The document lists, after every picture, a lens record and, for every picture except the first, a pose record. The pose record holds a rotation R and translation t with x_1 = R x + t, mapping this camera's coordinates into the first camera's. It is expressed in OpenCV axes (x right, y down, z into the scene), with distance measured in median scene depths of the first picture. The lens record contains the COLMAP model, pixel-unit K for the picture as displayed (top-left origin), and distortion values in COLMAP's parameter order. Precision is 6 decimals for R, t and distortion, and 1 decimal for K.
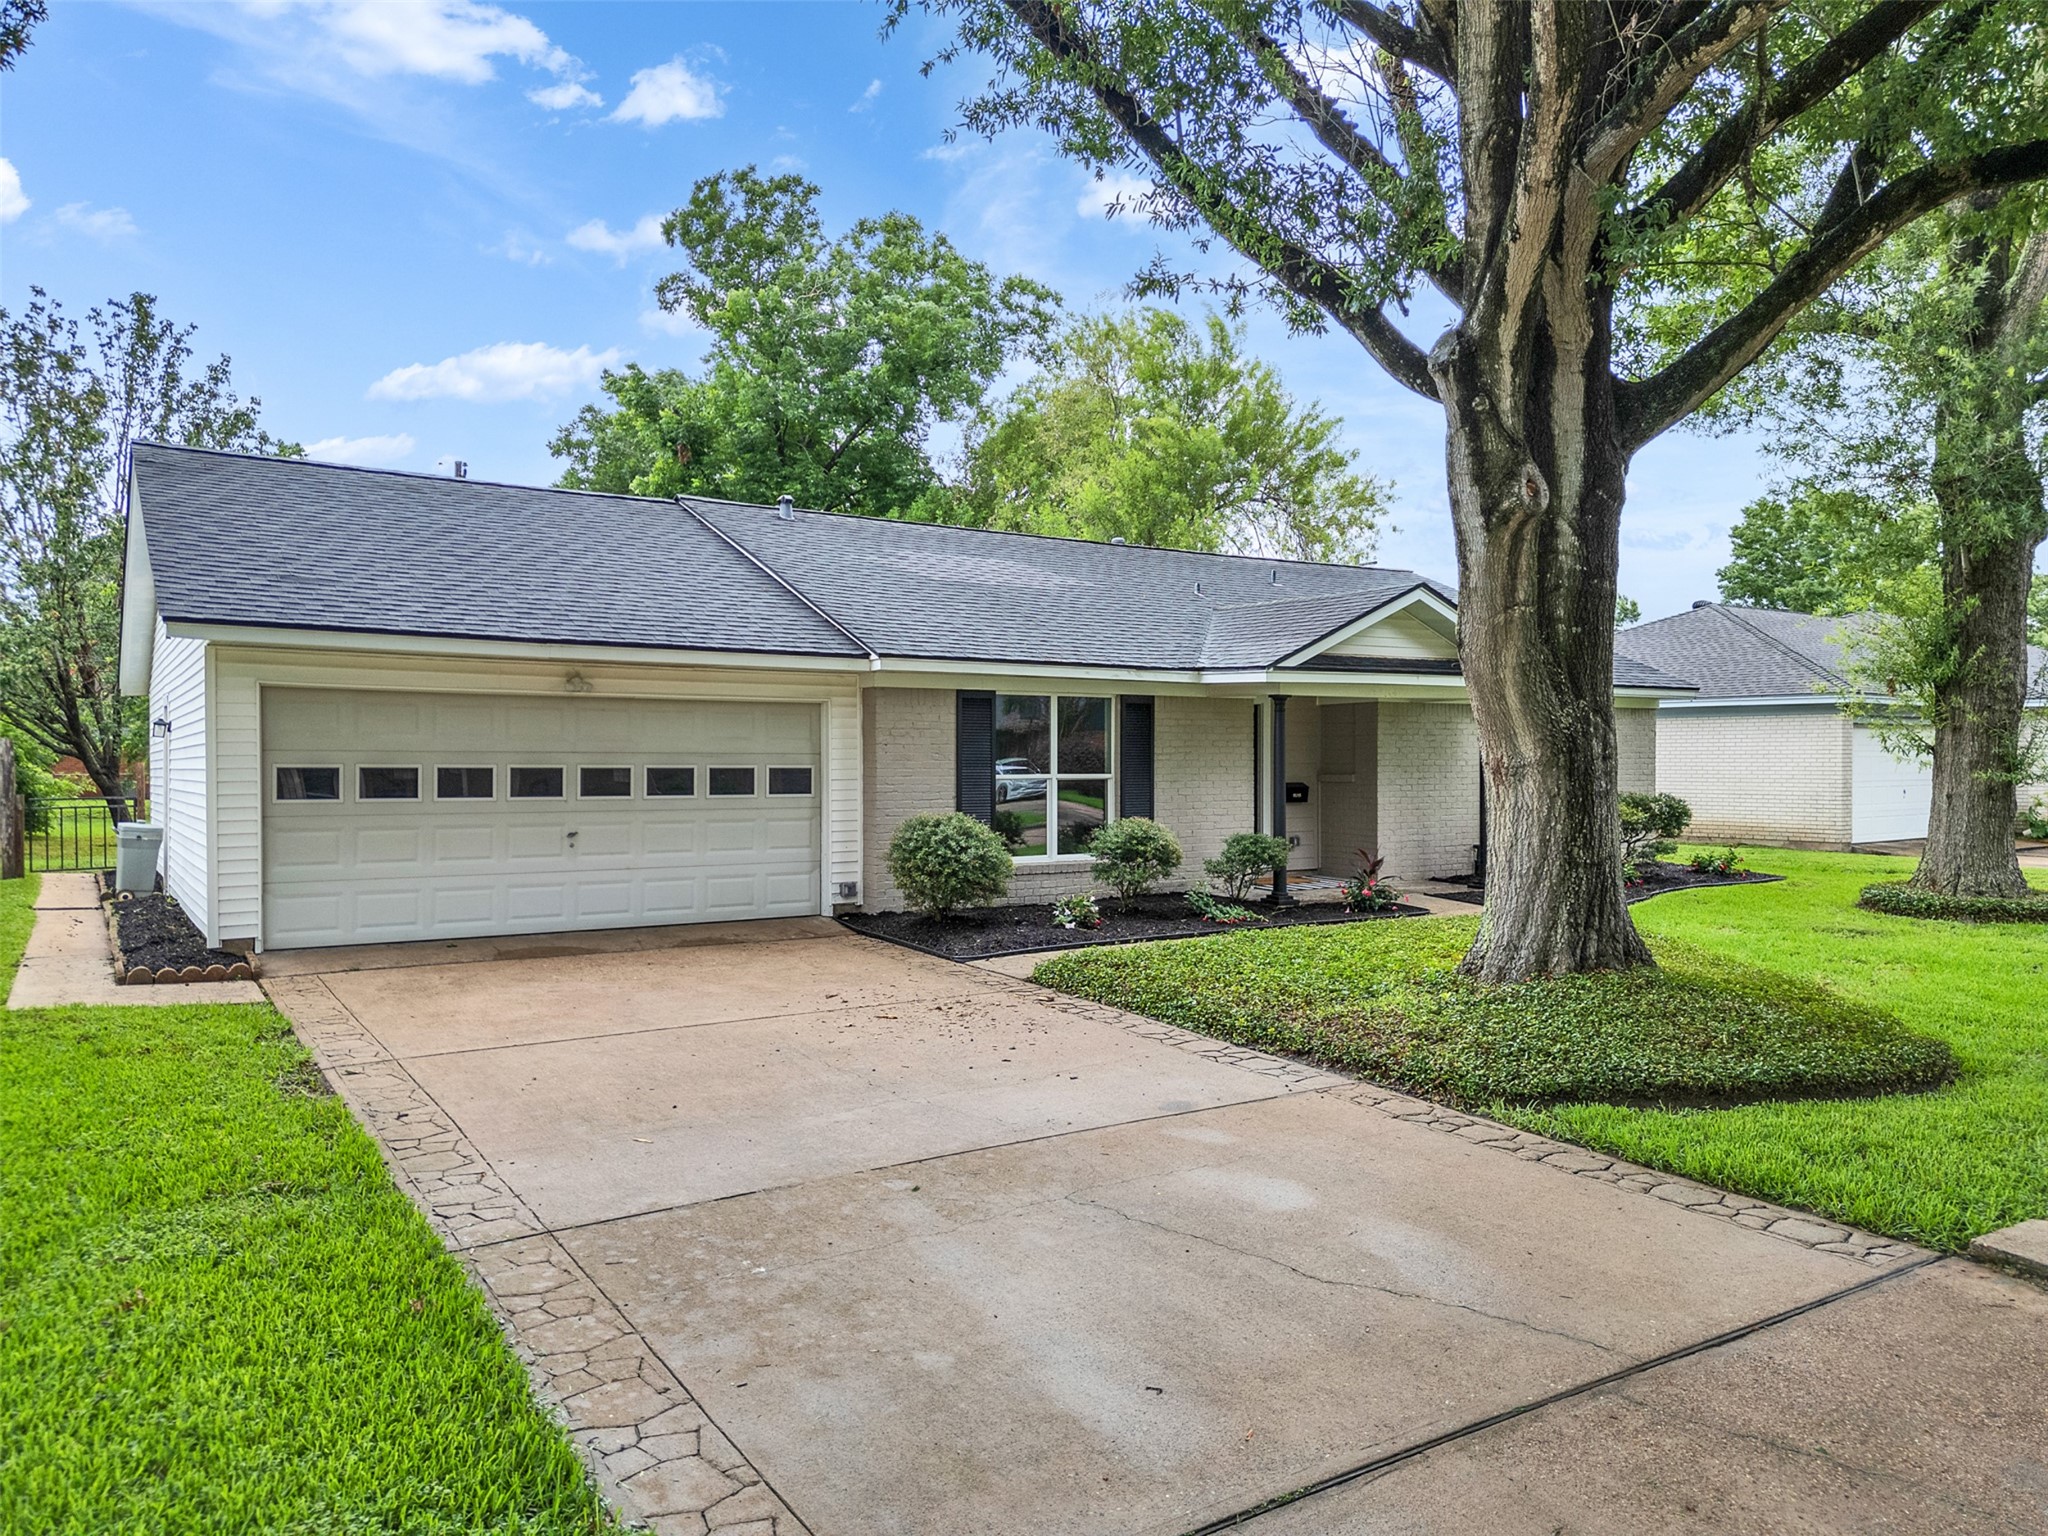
lens RADIAL K [[1420.0, 0, 1024.0], [0, 1420.0, 768.0], [0, 0, 1]] dist [0.050368, -0.001808]
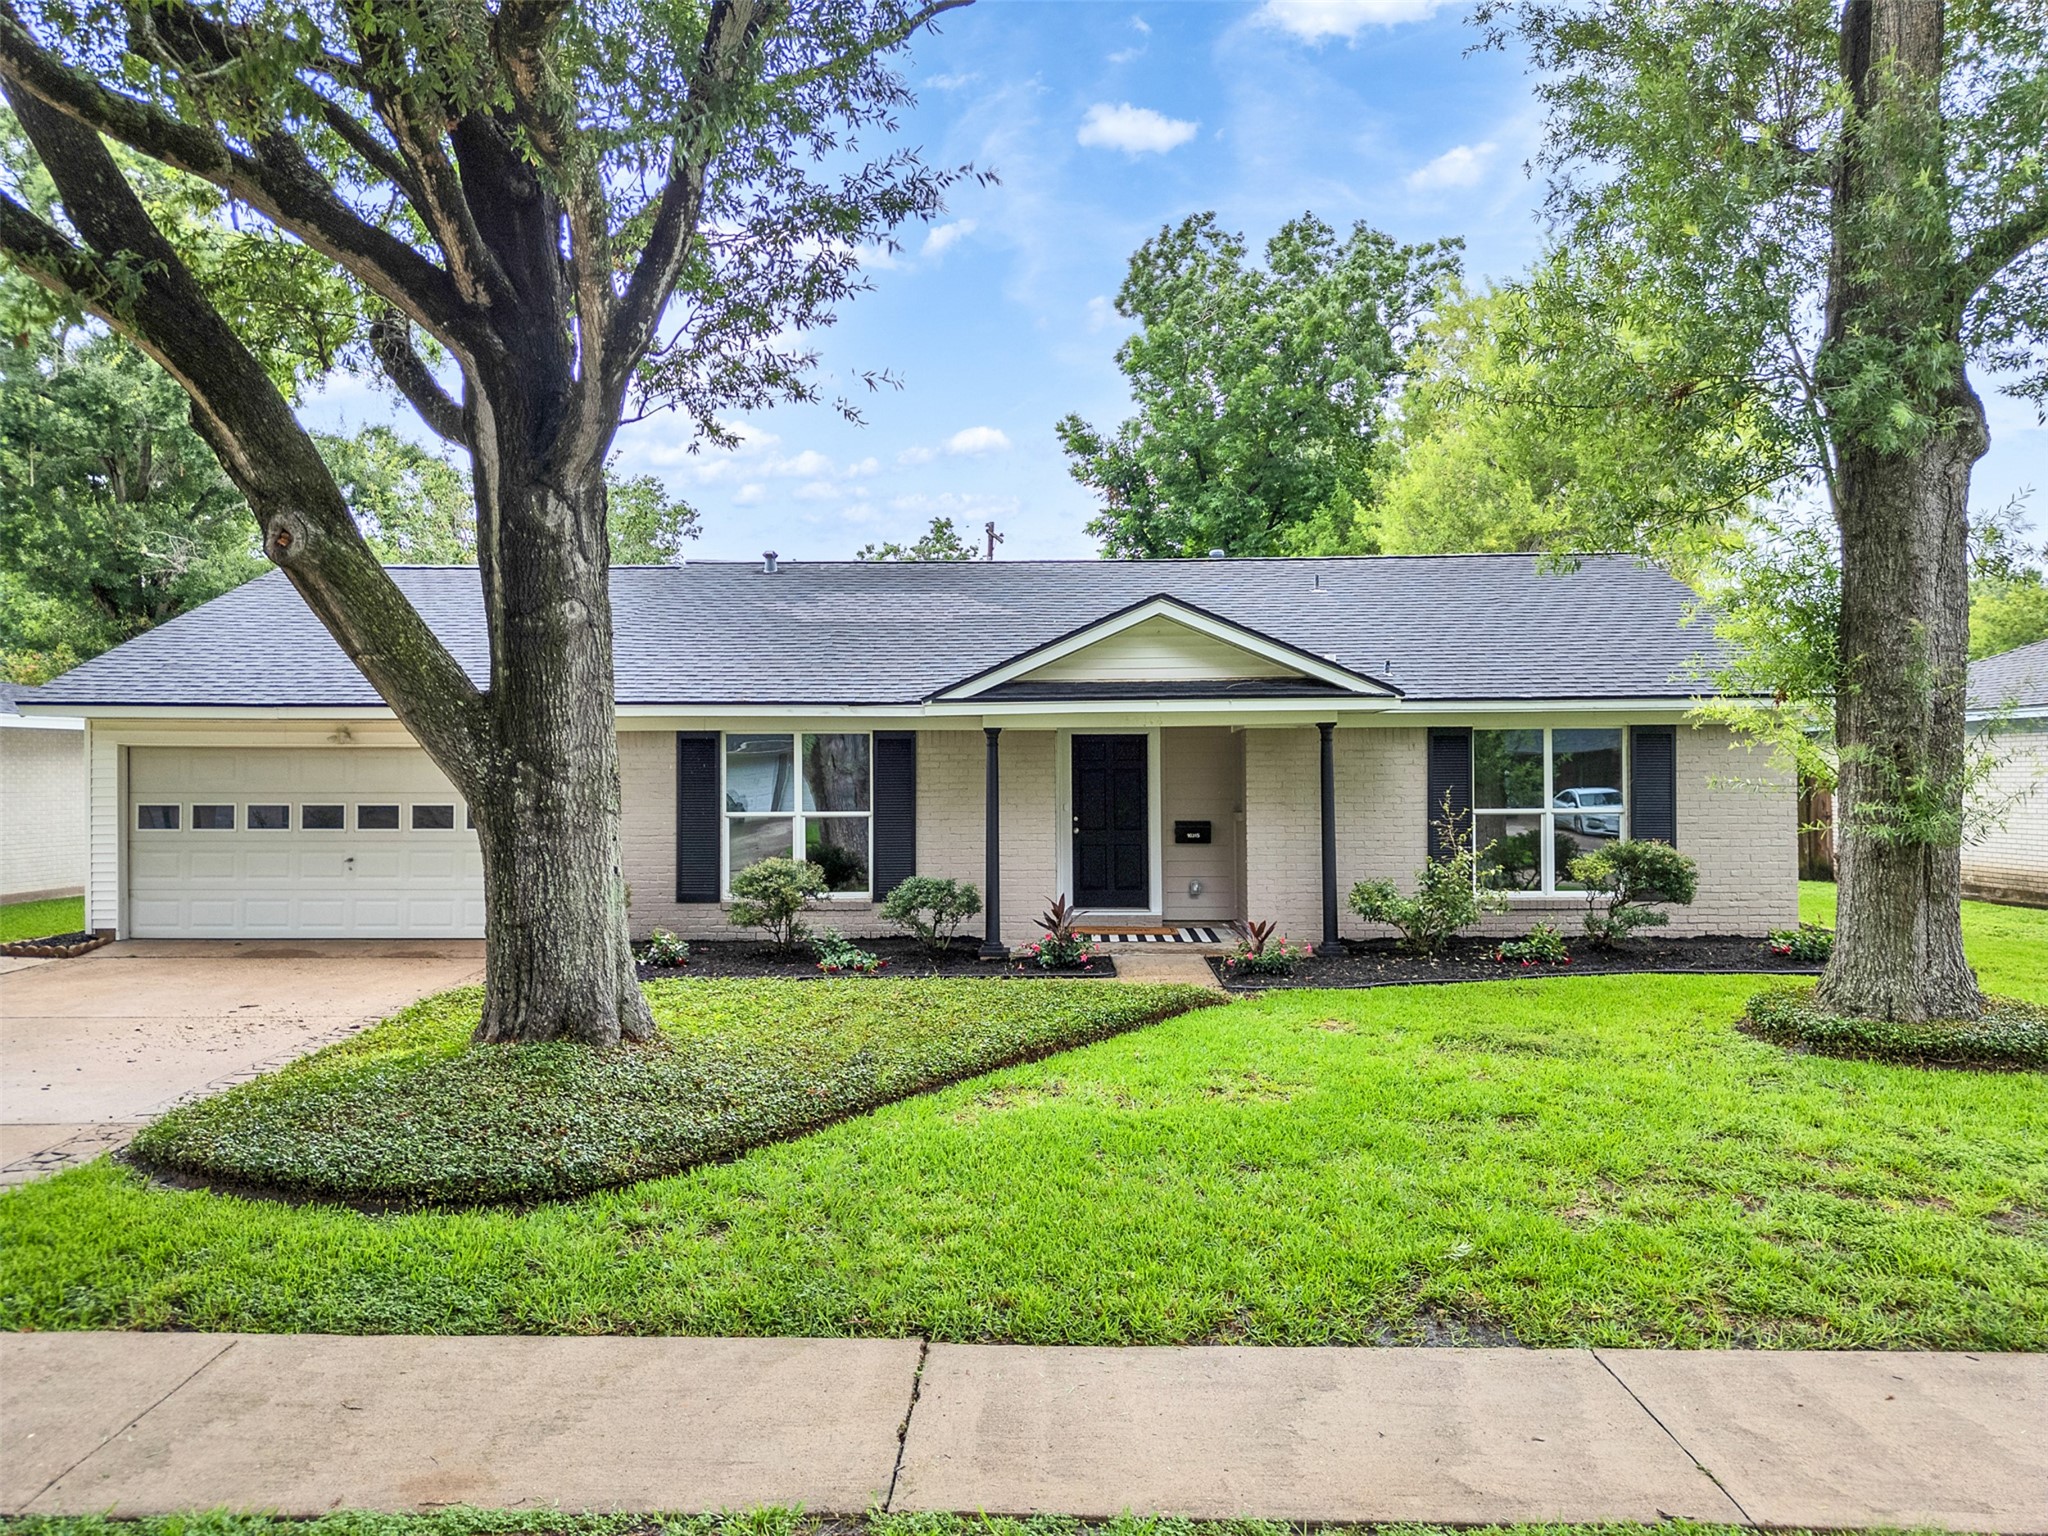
lens RADIAL K [[1420.0, 0, 1024.0], [0, 1420.0, 768.0], [0, 0, 1]] dist [0.050368, -0.001808]
pose [[0.823375, -0.007377, -0.567450, 0.737053], [0.000472, 0.999924, -0.012315, -0.014347], [0.567497, 0.009872, 0.823316, 0.264393]]
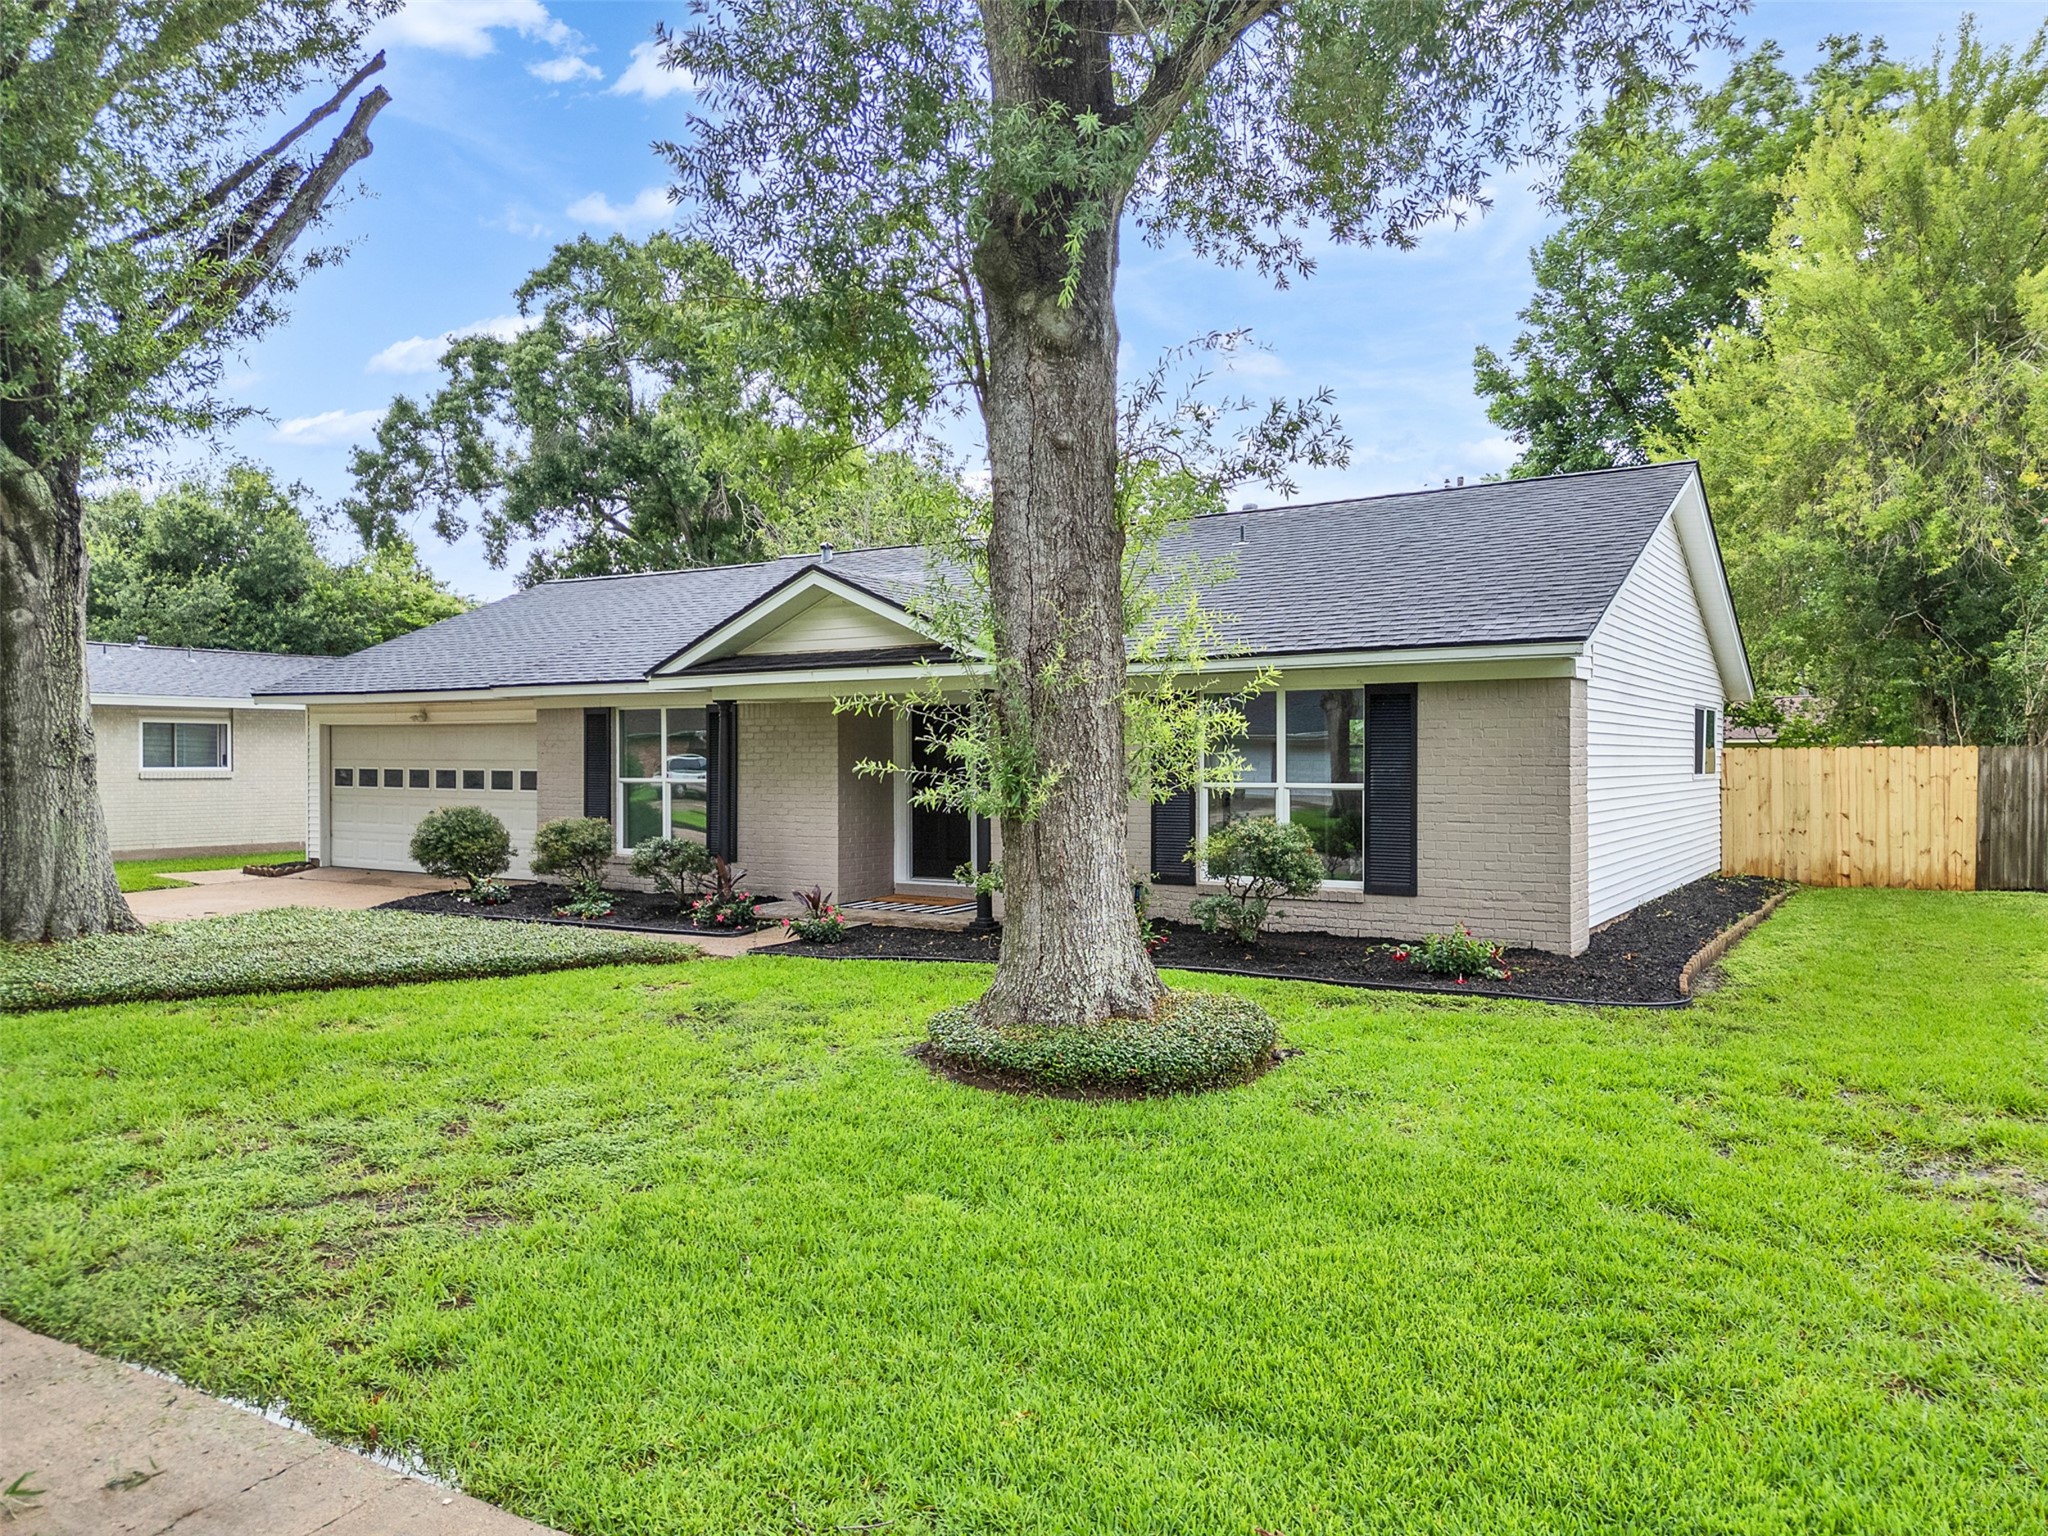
lens RADIAL K [[1420.0, 0, 1024.0], [0, 1420.0, 768.0], [0, 0, 1]] dist [0.050368, -0.001808]
pose [[0.408963, 0.004235, -0.912541, 1.197097], [-0.005321, 0.999983, 0.002256, -0.007952], [0.912536, 0.003933, 0.408979, 0.809170]]
